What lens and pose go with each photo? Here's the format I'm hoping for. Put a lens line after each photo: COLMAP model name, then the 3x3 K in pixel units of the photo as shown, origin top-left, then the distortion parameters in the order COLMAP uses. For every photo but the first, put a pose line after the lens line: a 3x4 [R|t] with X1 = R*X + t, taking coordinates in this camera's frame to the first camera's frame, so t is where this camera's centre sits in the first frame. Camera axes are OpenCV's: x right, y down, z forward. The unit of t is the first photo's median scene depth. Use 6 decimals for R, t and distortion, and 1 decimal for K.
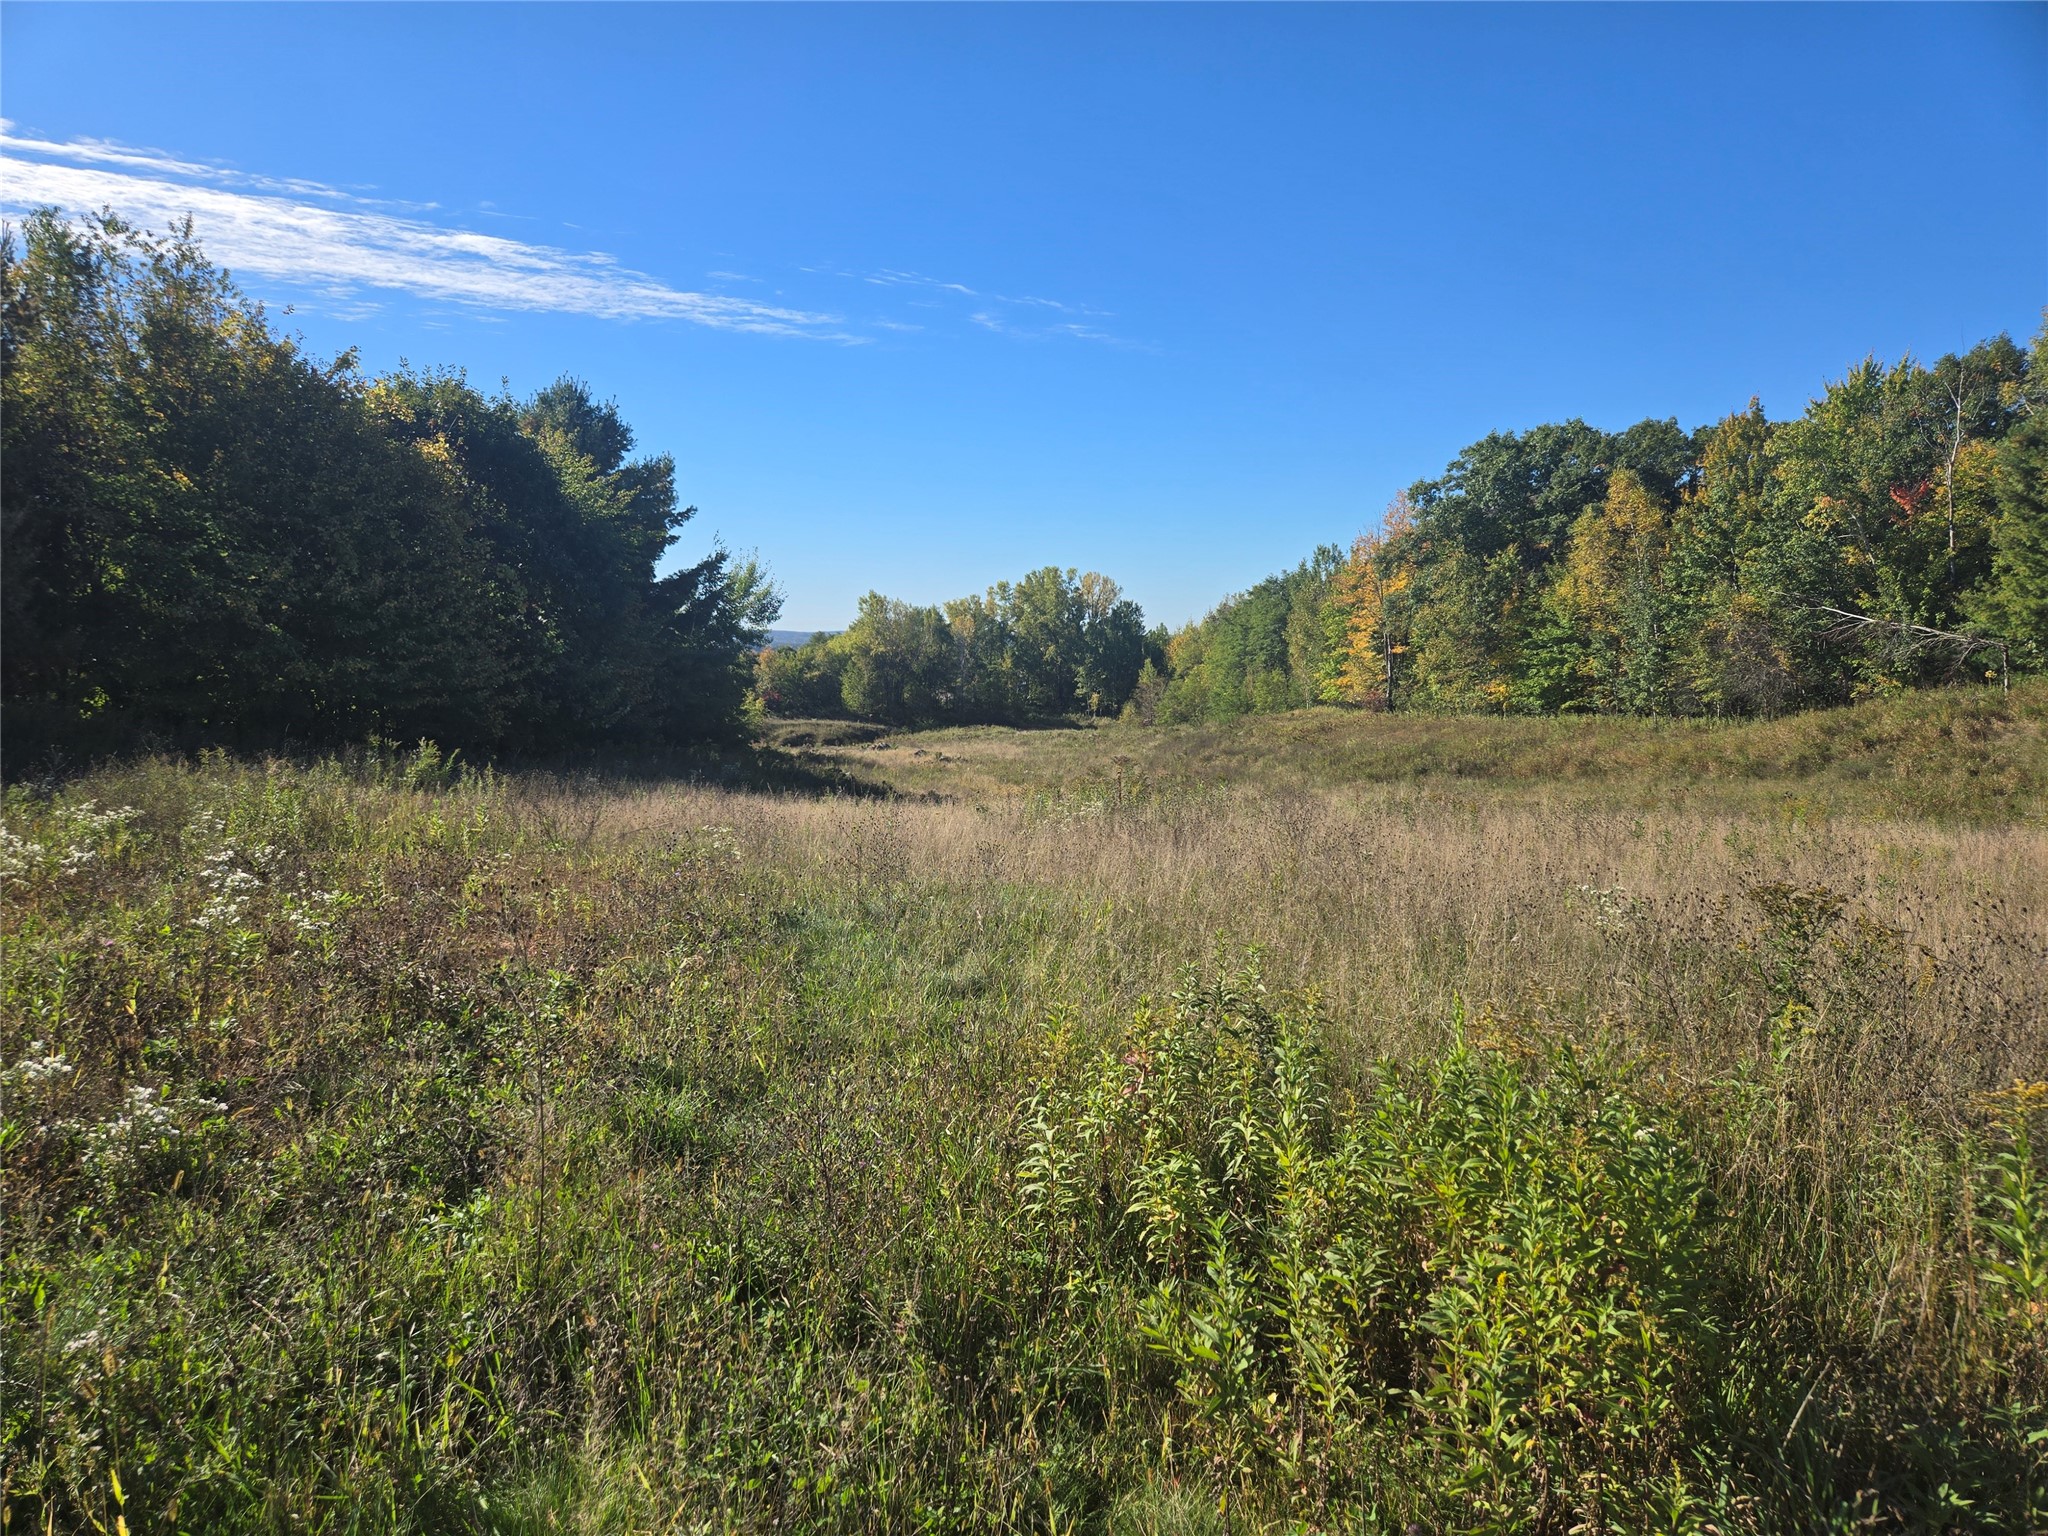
lens RADIAL K [[1357.3, 0, 1024.0], [0, 1357.3, 768.0], [0, 0, 1]] dist [0.089152, -0.070673]
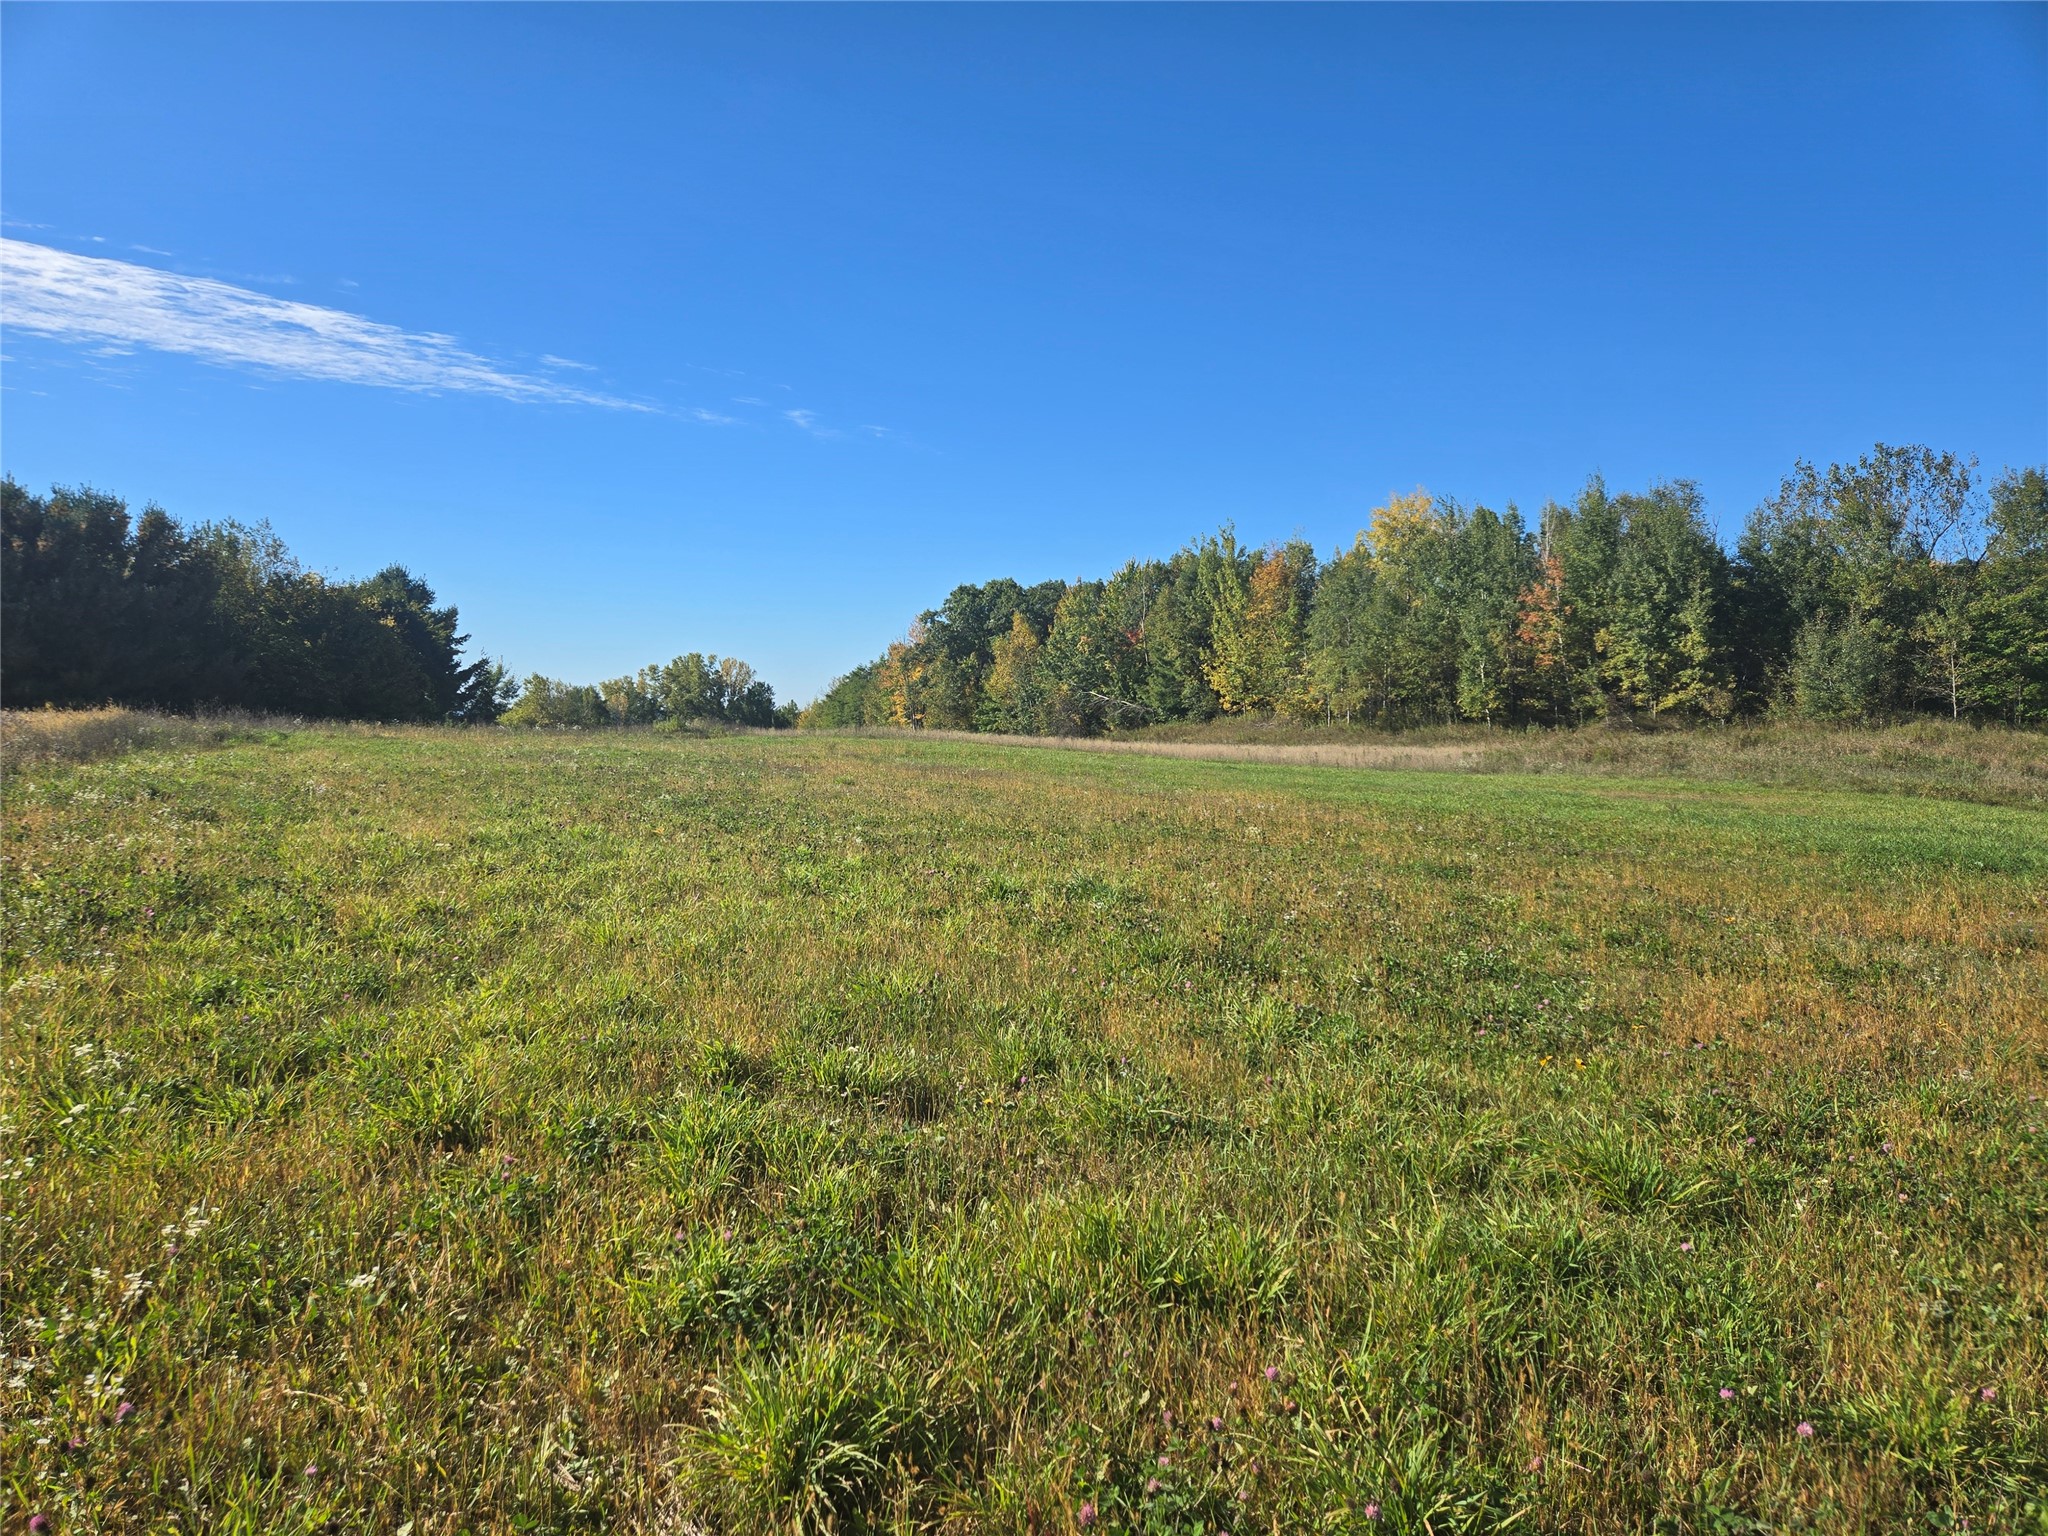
lens RADIAL K [[1357.3, 0, 1024.0], [0, 1357.3, 768.0], [0, 0, 1]] dist [0.089152, -0.070673]
pose [[0.969278, -0.013843, 0.245576, 0.010769], [0.027795, 0.998184, -0.053439, 0.058988], [-0.244390, 0.058623, 0.967903, -0.533381]]
